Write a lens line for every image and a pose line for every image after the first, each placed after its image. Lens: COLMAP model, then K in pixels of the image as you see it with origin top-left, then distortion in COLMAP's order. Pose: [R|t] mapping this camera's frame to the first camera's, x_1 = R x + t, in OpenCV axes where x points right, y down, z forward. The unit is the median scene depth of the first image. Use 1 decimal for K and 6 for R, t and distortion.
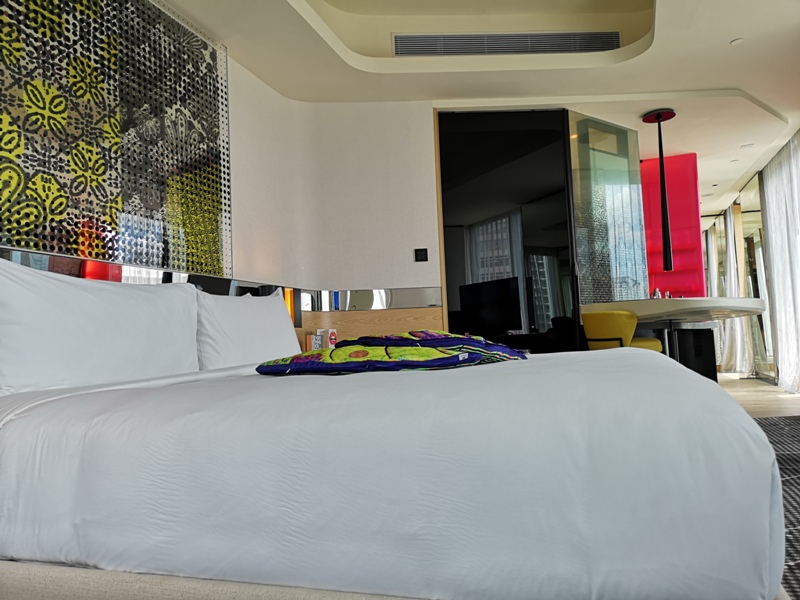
lens RADIAL K [[621.8, 0, 394.9], [0, 621.8, 307.8], [0, 0, 1]] dist [0.049802, -0.046795]
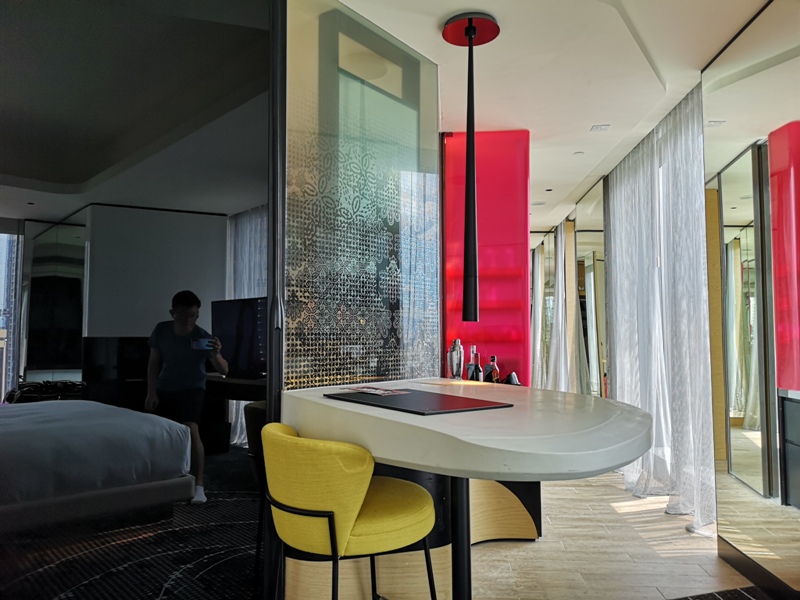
lens RADIAL K [[621.8, 0, 404.3], [0, 621.8, 301.0], [0, 0, 1]] dist [0.049802, -0.046795]
pose [[0.963844, 0.060501, 0.259508, 0.161215], [-0.058329, 0.998168, -0.016069, -0.042287], [-0.260005, 0.000351, 0.965607, 0.333504]]
